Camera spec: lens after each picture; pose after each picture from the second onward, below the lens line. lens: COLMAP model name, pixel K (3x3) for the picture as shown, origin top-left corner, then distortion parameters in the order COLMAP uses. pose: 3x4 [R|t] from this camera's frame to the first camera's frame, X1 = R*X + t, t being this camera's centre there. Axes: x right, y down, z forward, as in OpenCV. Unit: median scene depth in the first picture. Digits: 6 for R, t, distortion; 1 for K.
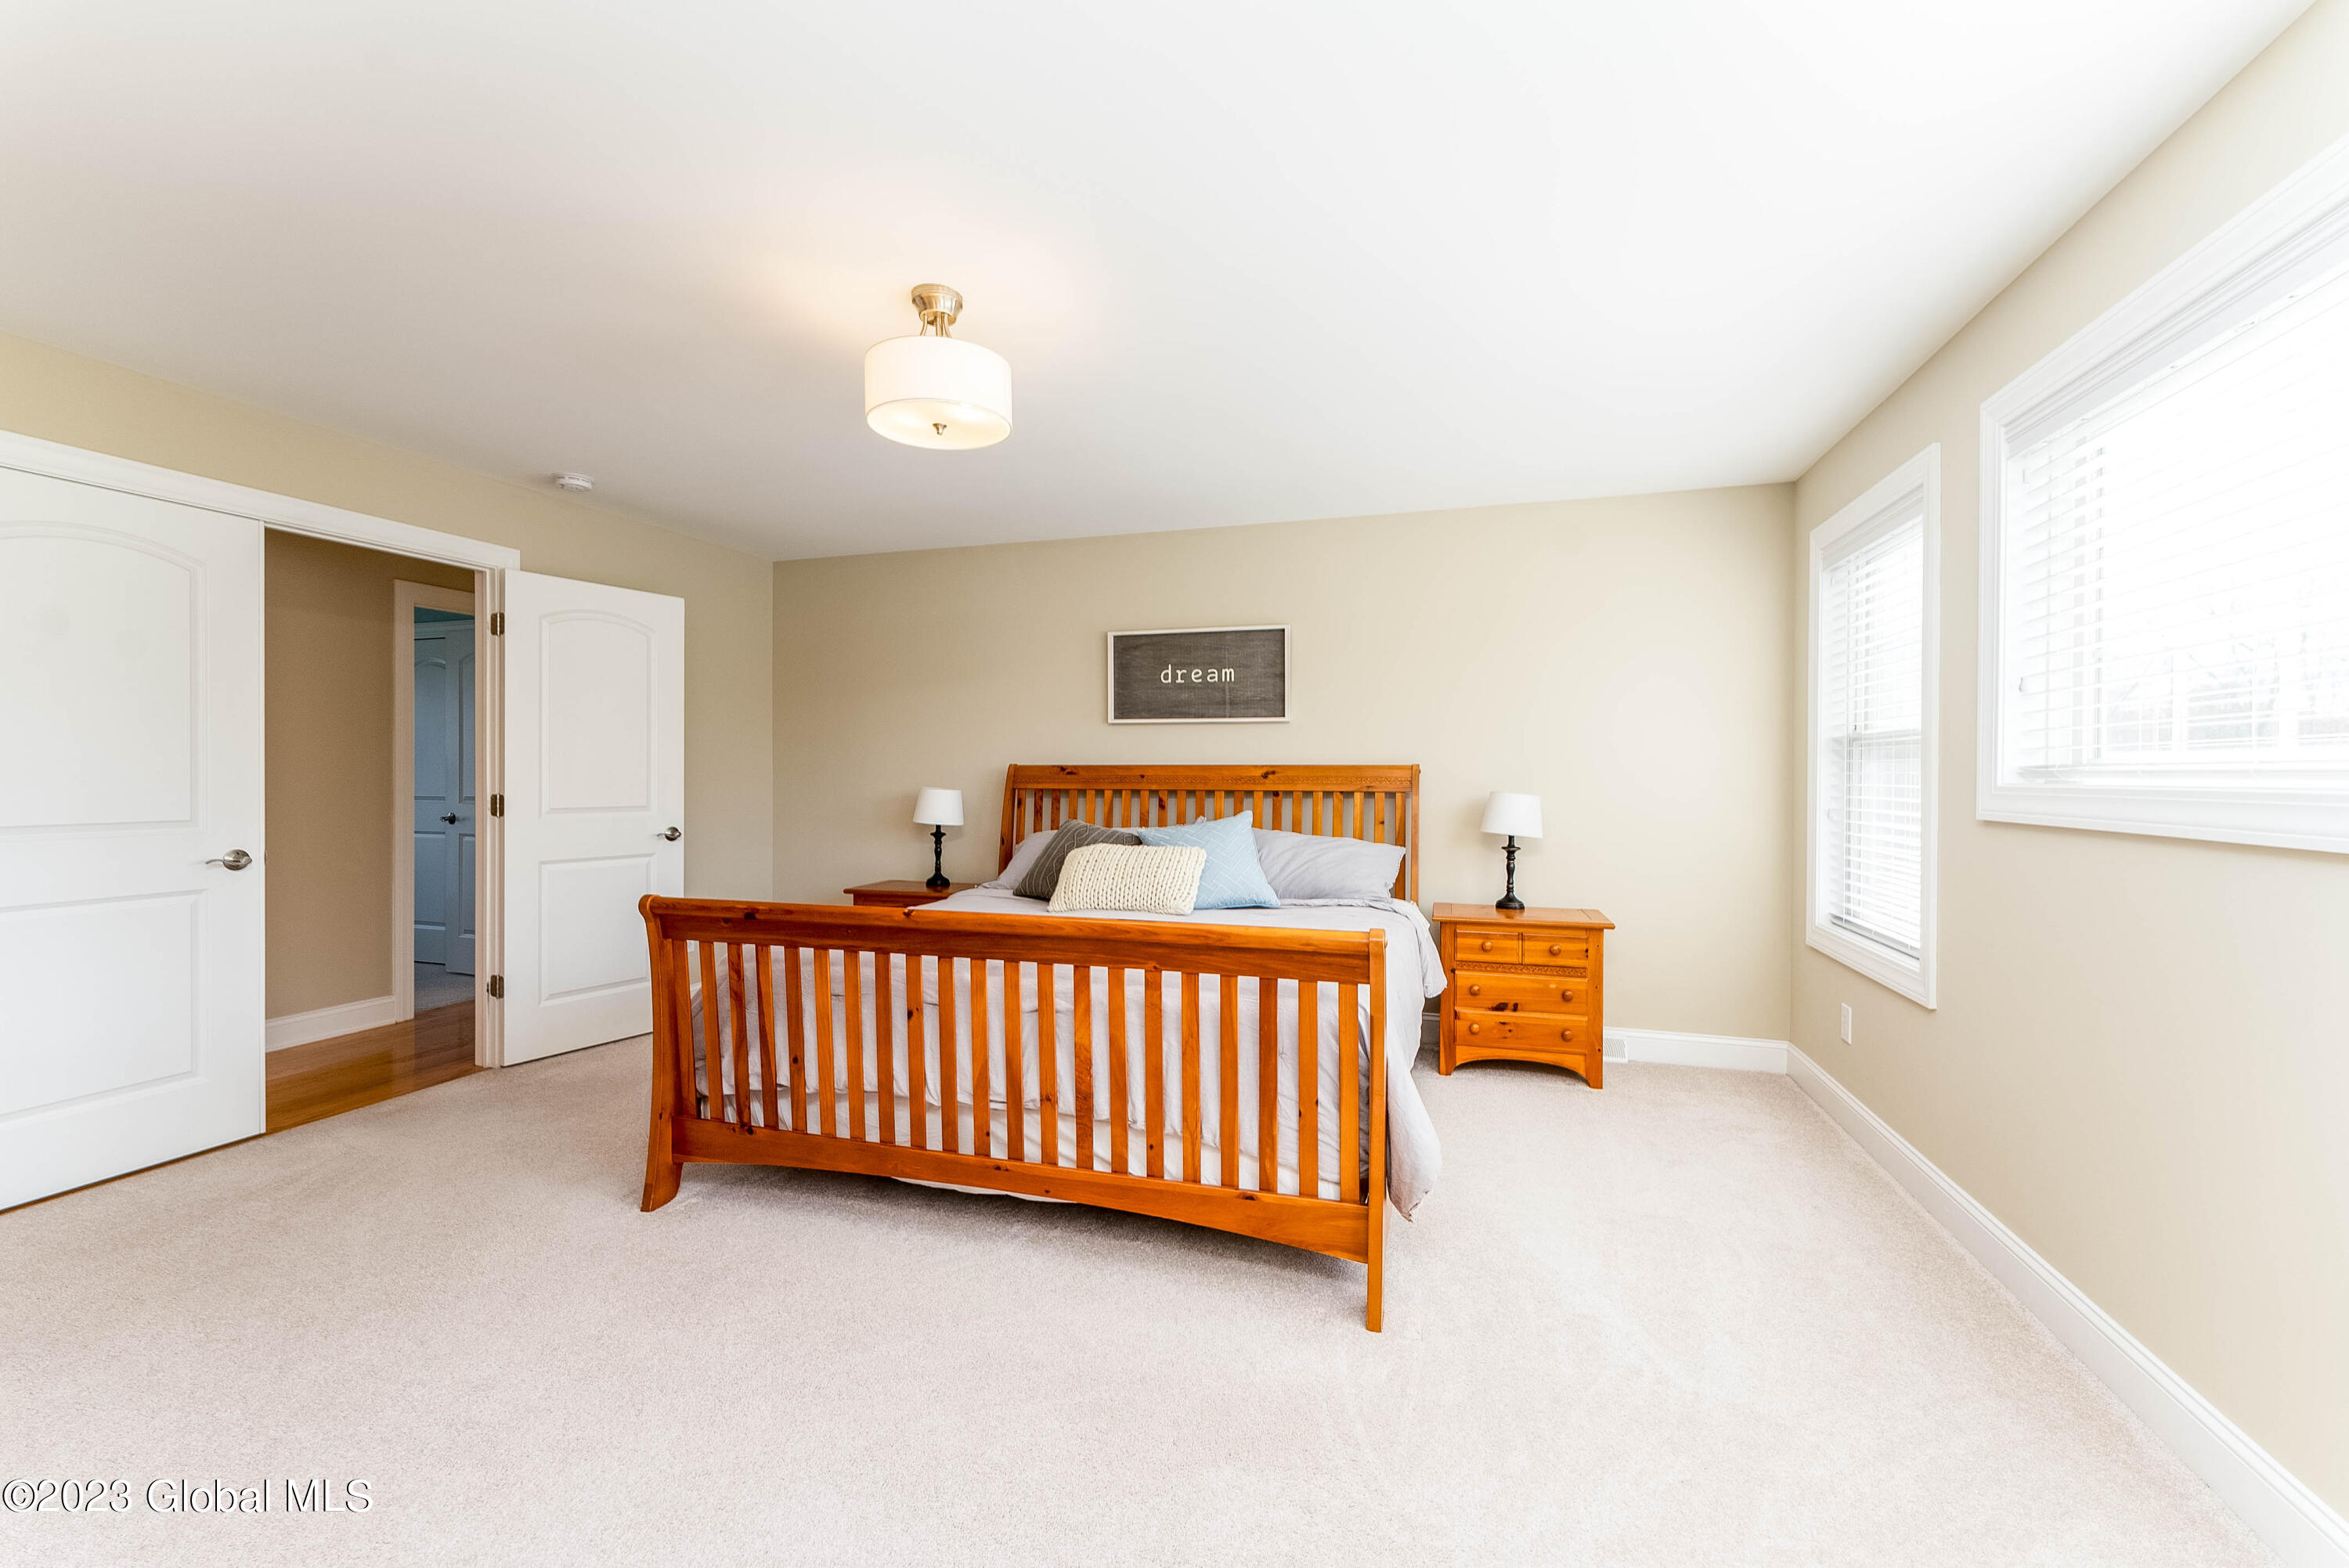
lens RADIAL K [[981.8, 0, 1176.1], [0, 981.8, 781.2], [0, 0, 1]] dist [0.003605, -0.000137]
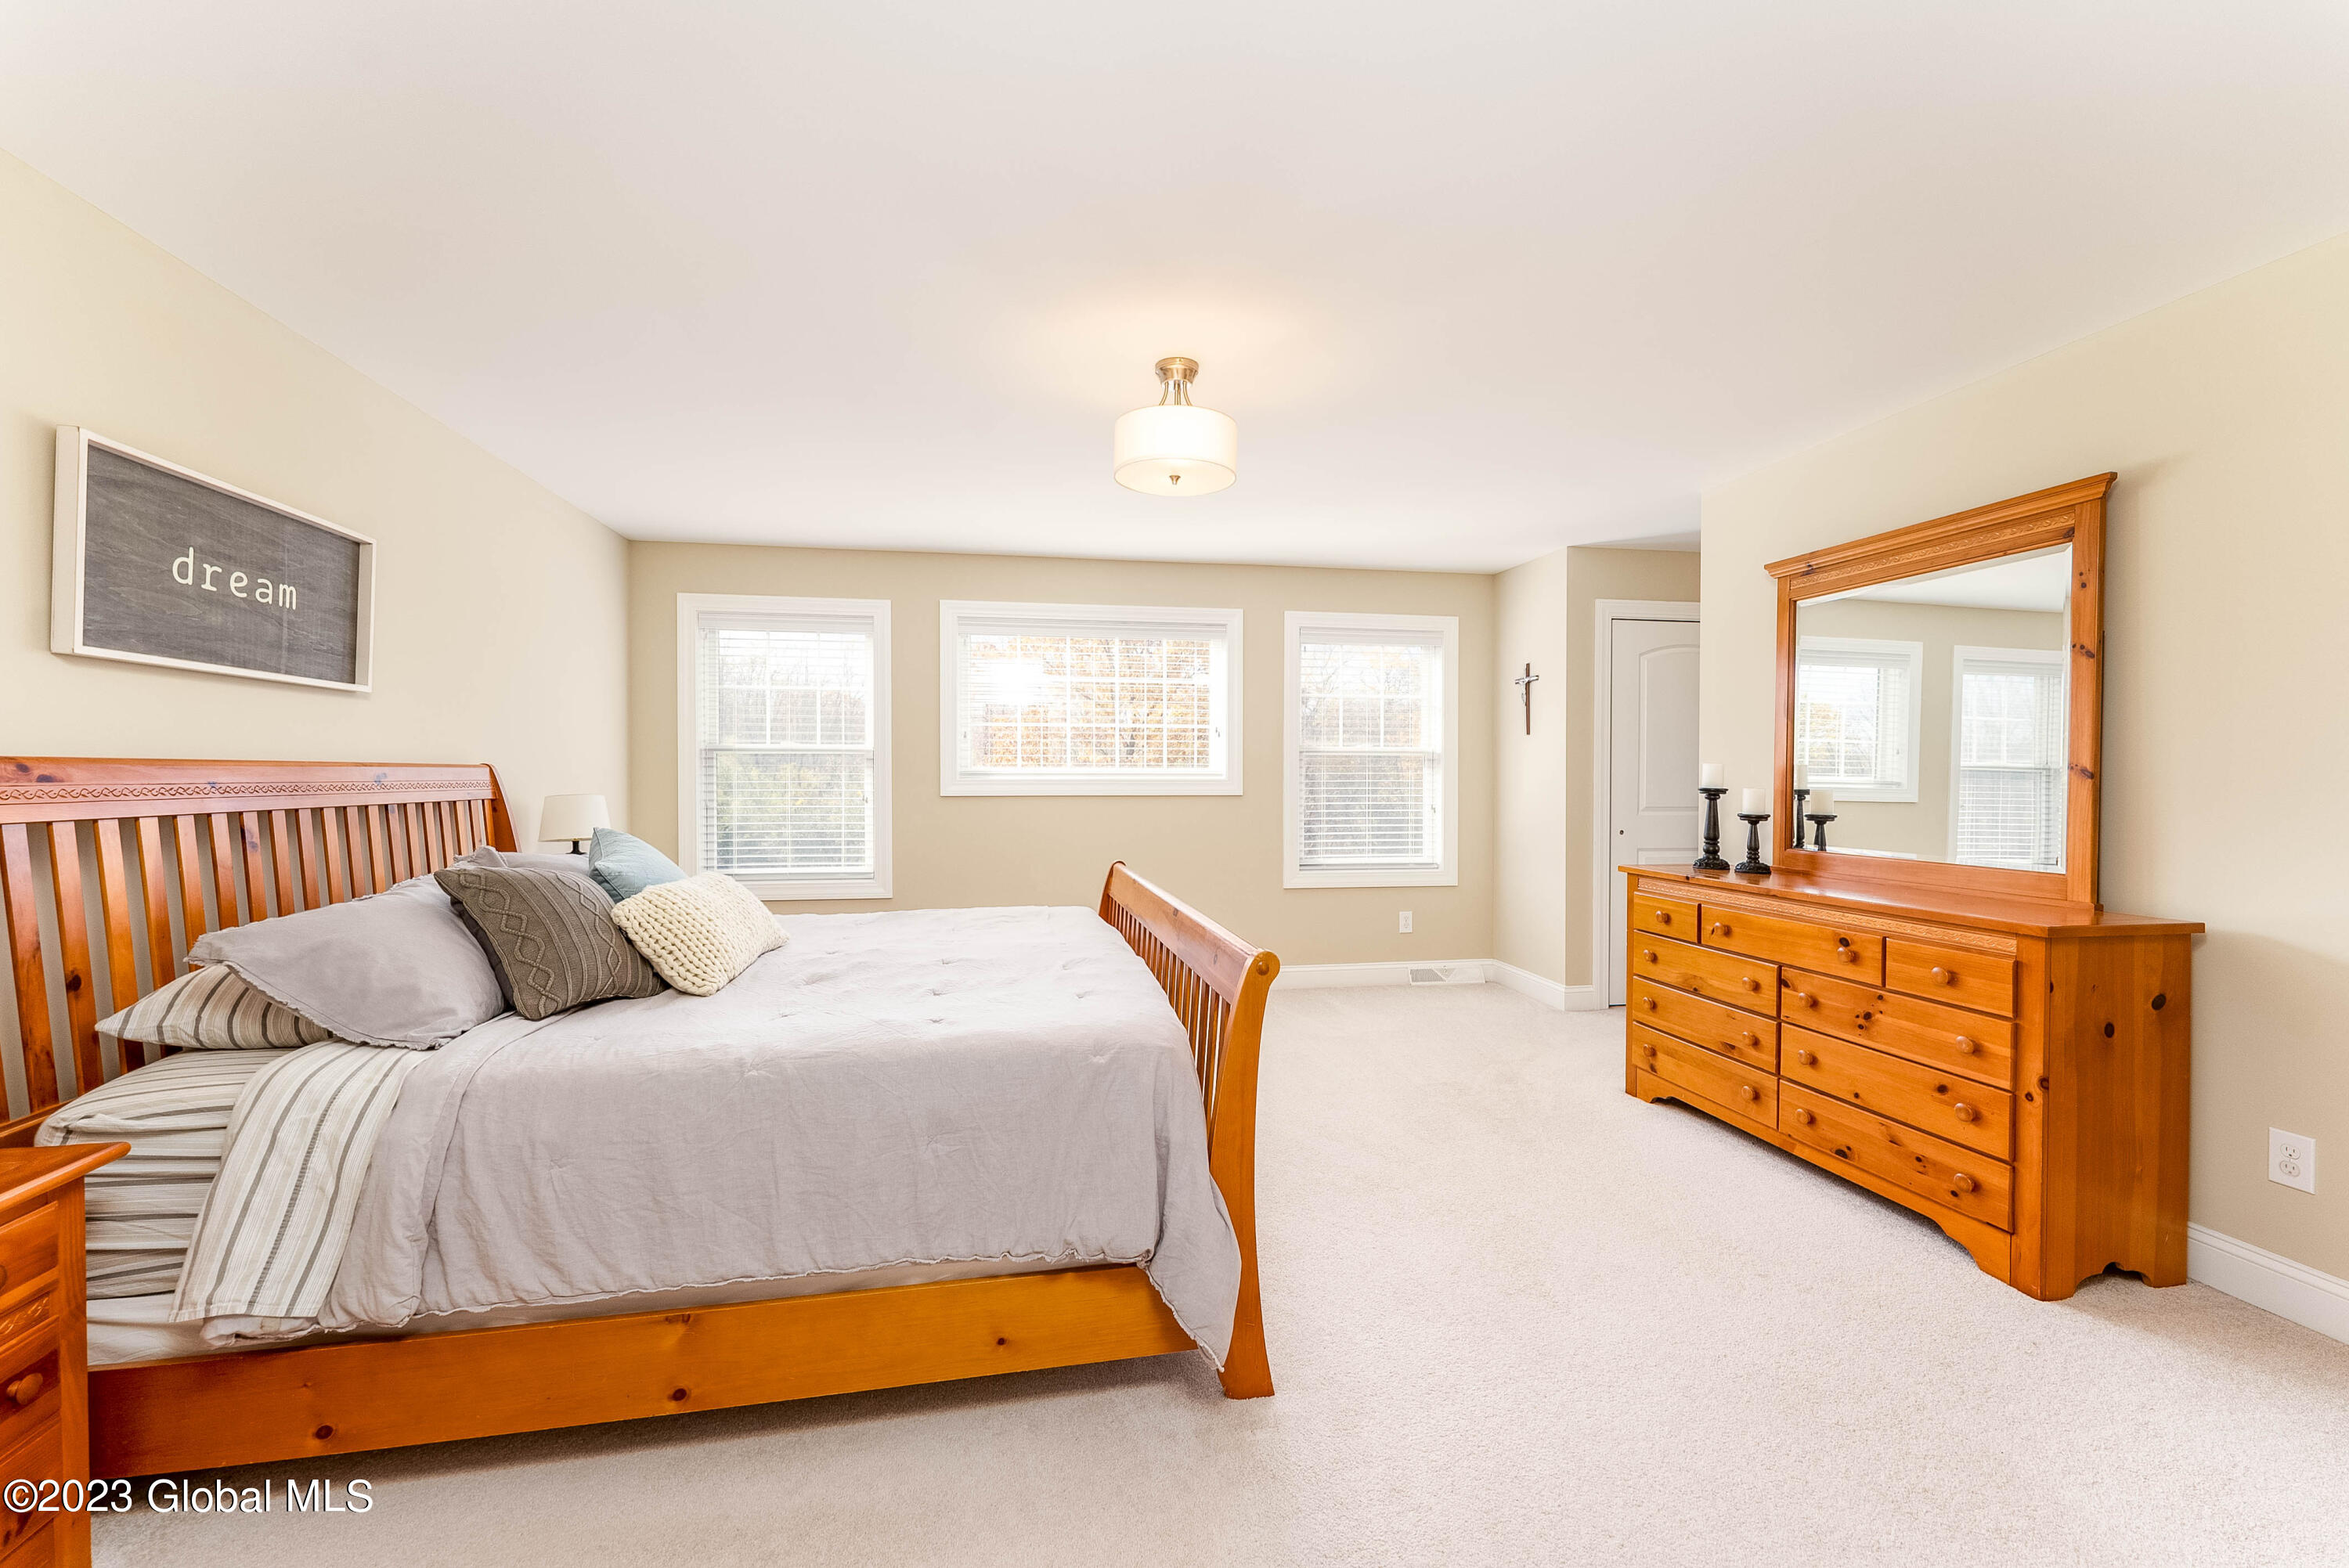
lens RADIAL K [[981.8, 0, 1174.1], [0, 981.8, 781.4], [0, 0, 1]] dist [0.003605, -0.000137]
pose [[-0.471774, -0.002469, 0.881716, -0.656320], [0.013736, 0.999854, 0.010149, -0.004280], [-0.881612, 0.016899, -0.471672, 0.818138]]
